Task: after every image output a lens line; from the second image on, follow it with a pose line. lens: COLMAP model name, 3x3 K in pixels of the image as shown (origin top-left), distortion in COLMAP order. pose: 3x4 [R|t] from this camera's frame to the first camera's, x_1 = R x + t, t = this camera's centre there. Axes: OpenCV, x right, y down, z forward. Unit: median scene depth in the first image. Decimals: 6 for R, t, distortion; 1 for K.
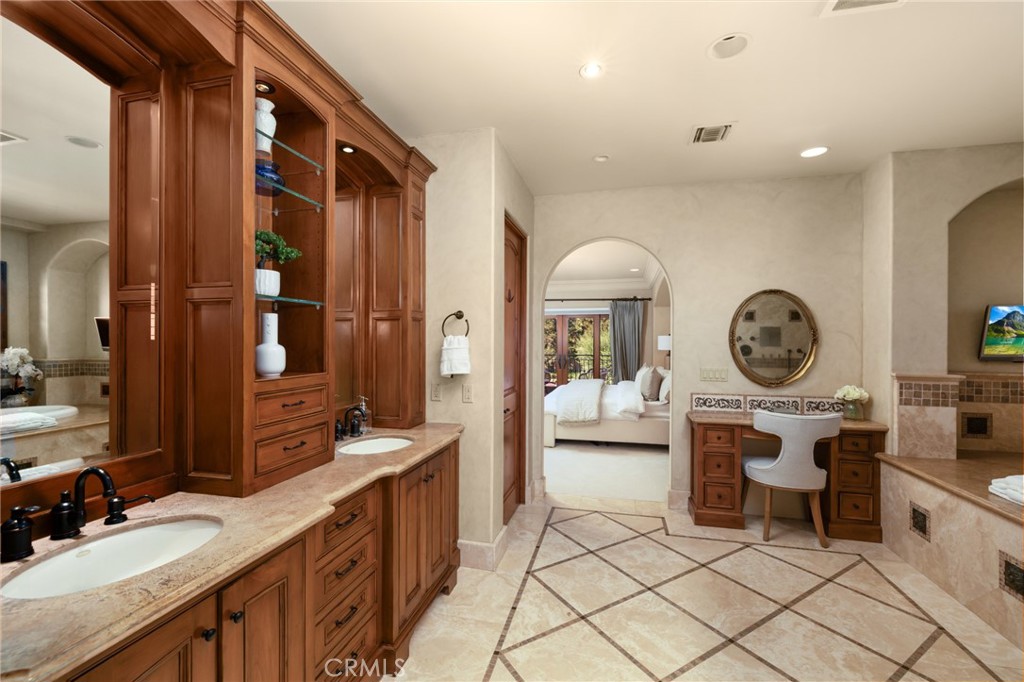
lens RADIAL K [[424.8, 0, 515.3], [0, 424.8, 342.6], [0, 0, 1]] dist [-0.000391, 0.000041]
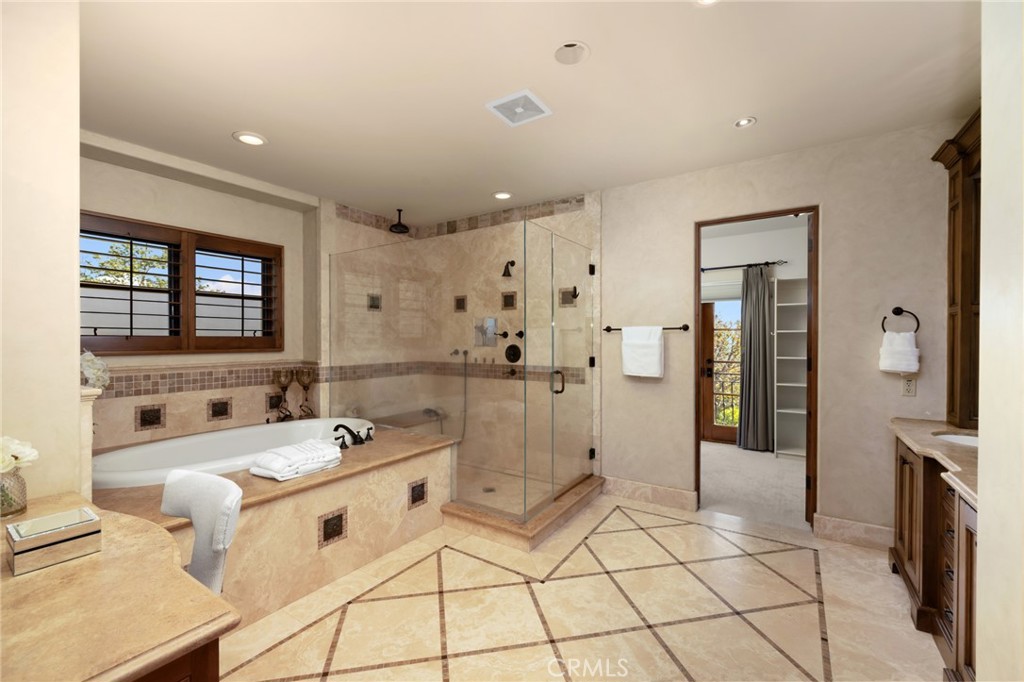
lens RADIAL K [[424.8, 0, 515.3], [0, 424.8, 342.6], [0, 0, 1]] dist [-0.000391, 0.000041]
pose [[-0.942740, -0.008410, 0.333422, 0.091850], [-0.005662, 0.999942, 0.009213, 0.001694], [-0.333480, 0.006798, -0.942733, 0.666226]]
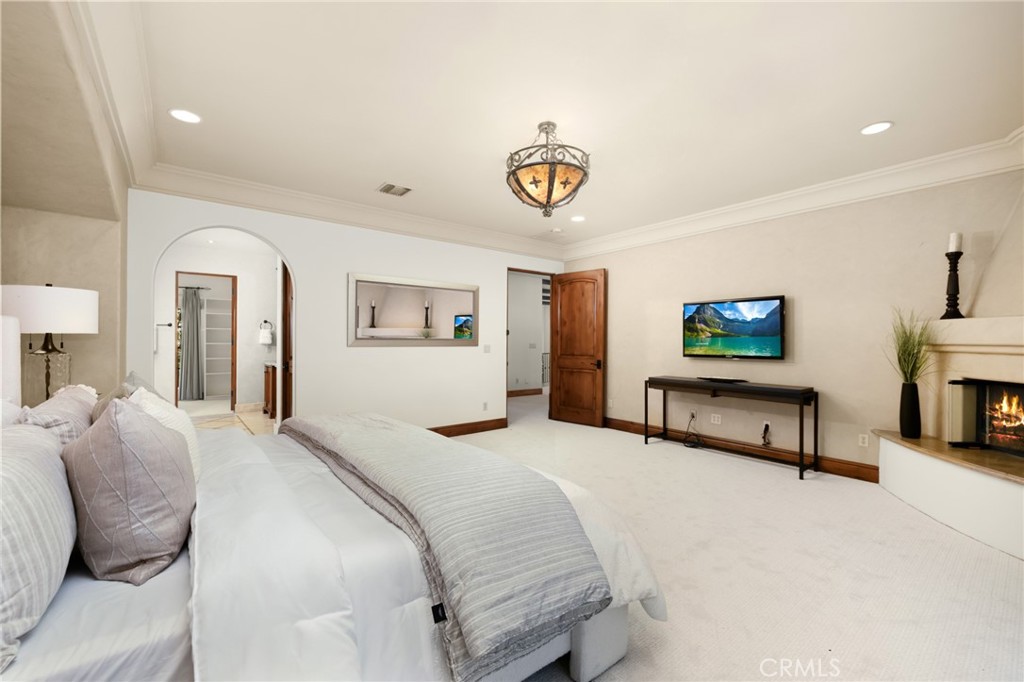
lens RADIAL K [[424.8, 0, 515.3], [0, 424.8, 342.6], [0, 0, 1]] dist [-0.000391, 0.000041]
pose [[-0.605545, -0.006924, -0.795781, 0.401336], [-0.006342, 0.999972, -0.003874, 0.031015], [0.795786, 0.002701, -0.605573, 1.430431]]
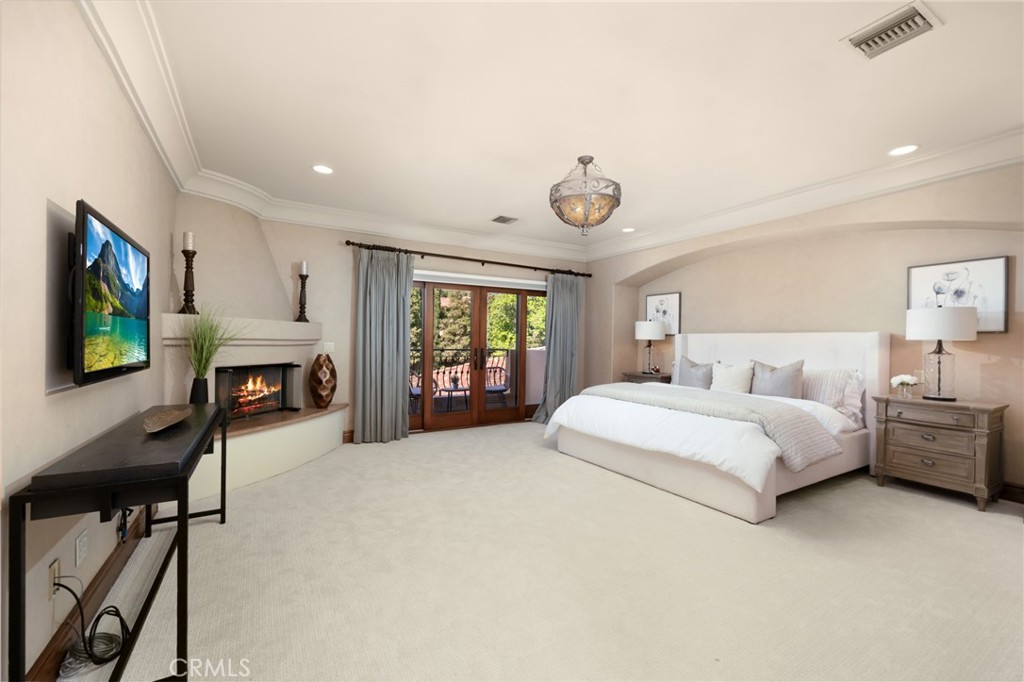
lens RADIAL K [[424.8, 0, 515.3], [0, 424.8, 342.6], [0, 0, 1]] dist [-0.000391, 0.000041]
pose [[0.707452, -0.000540, 0.706762, -0.493280], [-0.004336, 0.999978, 0.005105, 0.026294], [-0.706748, -0.006676, 0.707433, 0.826124]]
